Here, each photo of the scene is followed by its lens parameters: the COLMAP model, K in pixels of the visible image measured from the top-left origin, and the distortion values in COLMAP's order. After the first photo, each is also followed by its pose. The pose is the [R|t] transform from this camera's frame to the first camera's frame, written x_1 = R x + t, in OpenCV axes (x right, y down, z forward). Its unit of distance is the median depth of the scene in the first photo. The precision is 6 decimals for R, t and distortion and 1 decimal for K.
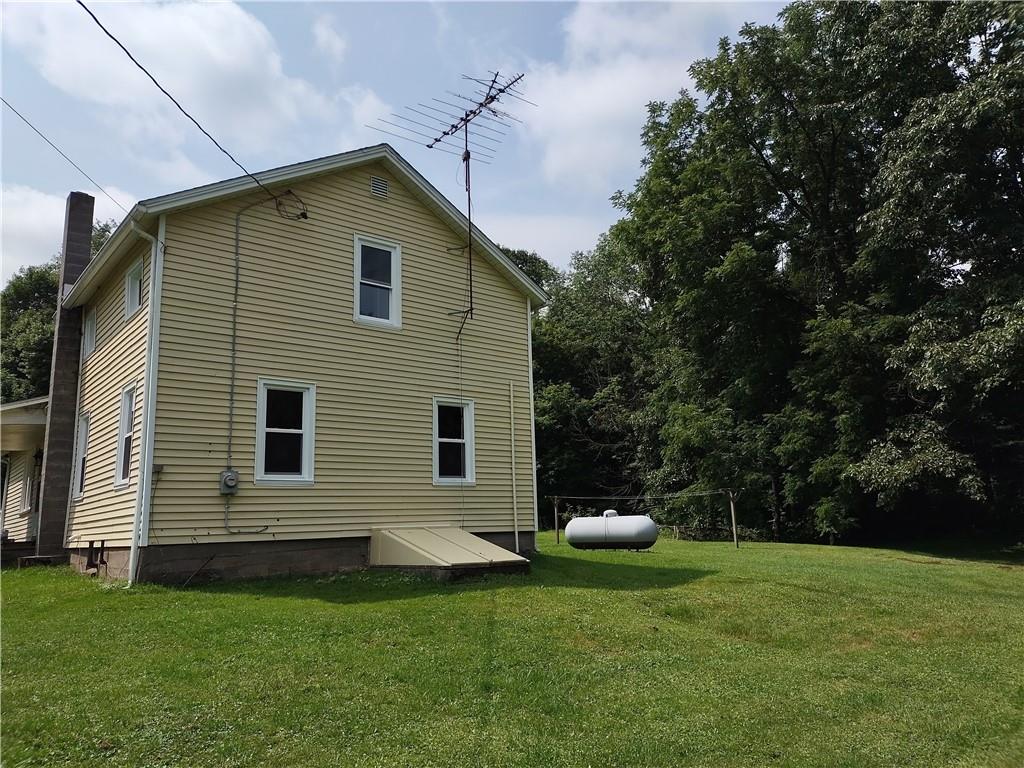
lens RADIAL K [[752.5, 0, 516.8], [0, 752.5, 383.8], [0, 0, 1]] dist [0.094195, -0.125991]
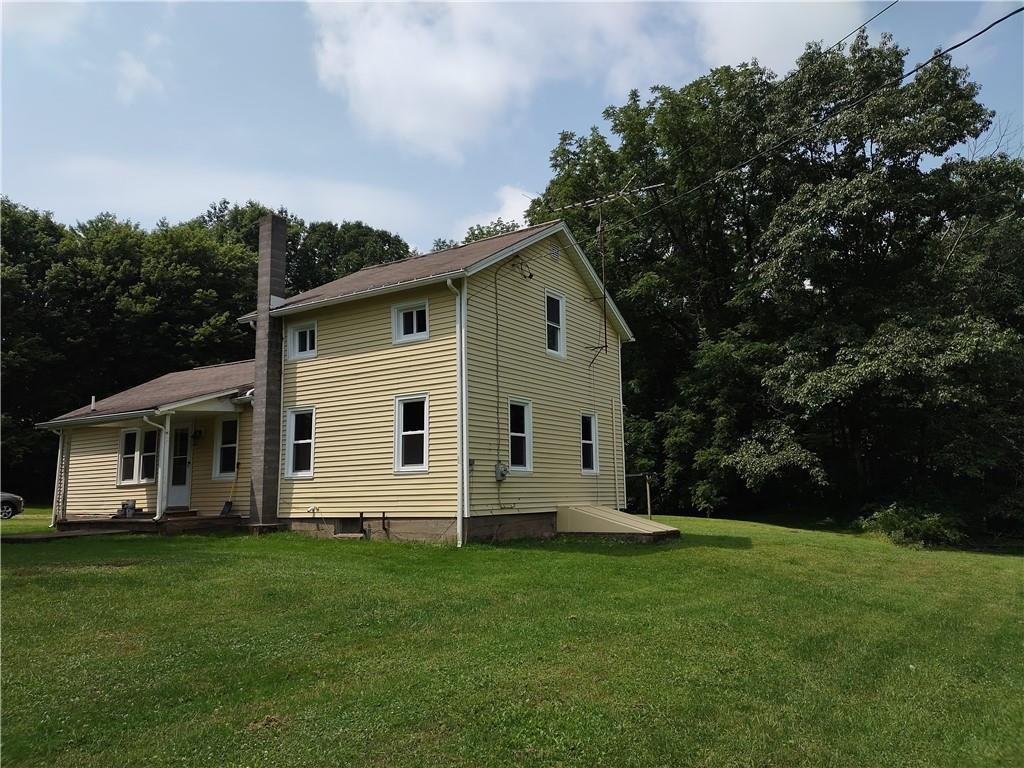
lens RADIAL K [[752.5, 0, 516.8], [0, 752.5, 383.8], [0, 0, 1]] dist [0.094195, -0.125991]
pose [[0.954313, 0.059443, 0.292838, -0.315798], [-0.070664, 0.997111, 0.027879, -0.030110], [-0.290335, -0.047298, 0.955756, -0.133592]]
